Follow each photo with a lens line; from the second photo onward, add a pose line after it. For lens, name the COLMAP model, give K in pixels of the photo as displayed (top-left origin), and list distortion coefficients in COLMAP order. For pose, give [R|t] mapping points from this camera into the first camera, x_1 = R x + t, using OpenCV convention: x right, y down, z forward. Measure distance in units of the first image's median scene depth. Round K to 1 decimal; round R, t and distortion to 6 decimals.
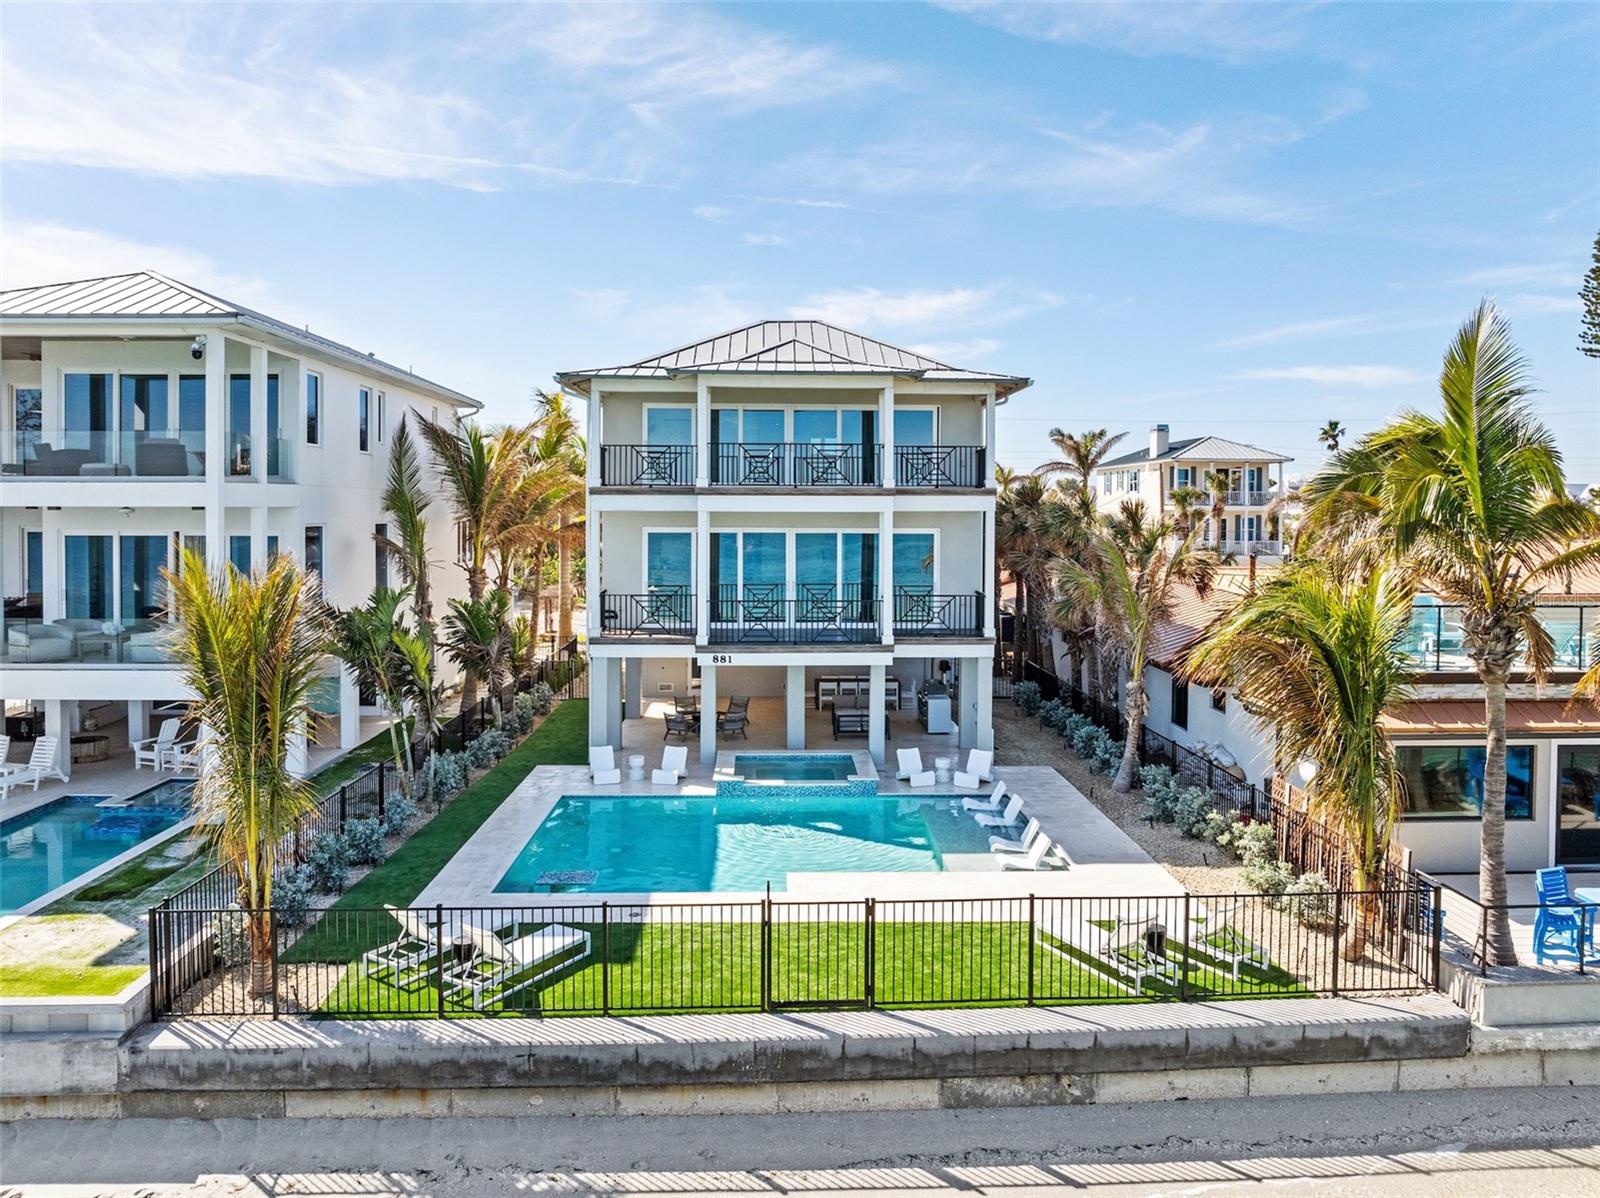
lens RADIAL K [[1131.7, 0, 804.0], [0, 1131.7, 585.0], [0, 0, 1]] dist [-0.026087, 0.000182]
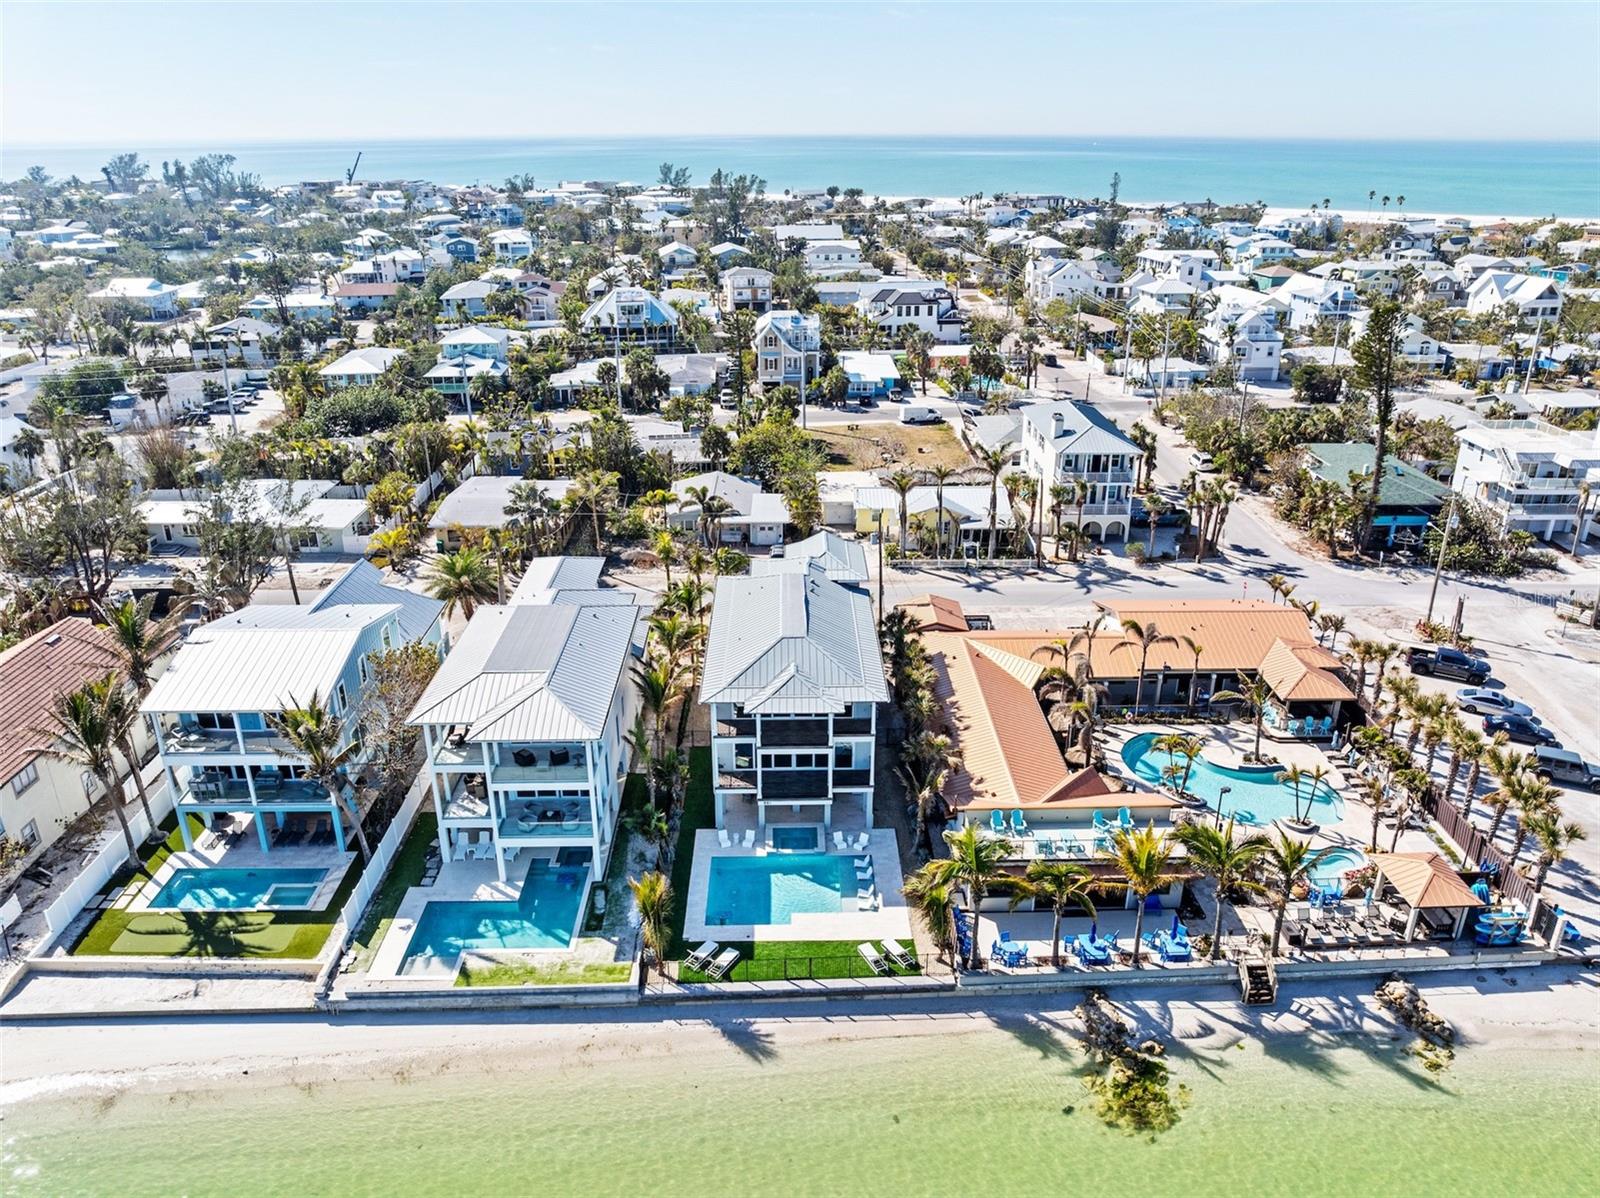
lens RADIAL K [[1131.7, 0, 807.9], [0, 1131.7, 600.0], [0, 0, 1]] dist [-0.026087, 0.000182]
pose [[0.999922, -0.003075, -0.012146, 0.100563], [0.006914, 0.943870, 0.330246, -2.262265], [0.010449, -0.330304, 0.943817, -2.405762]]
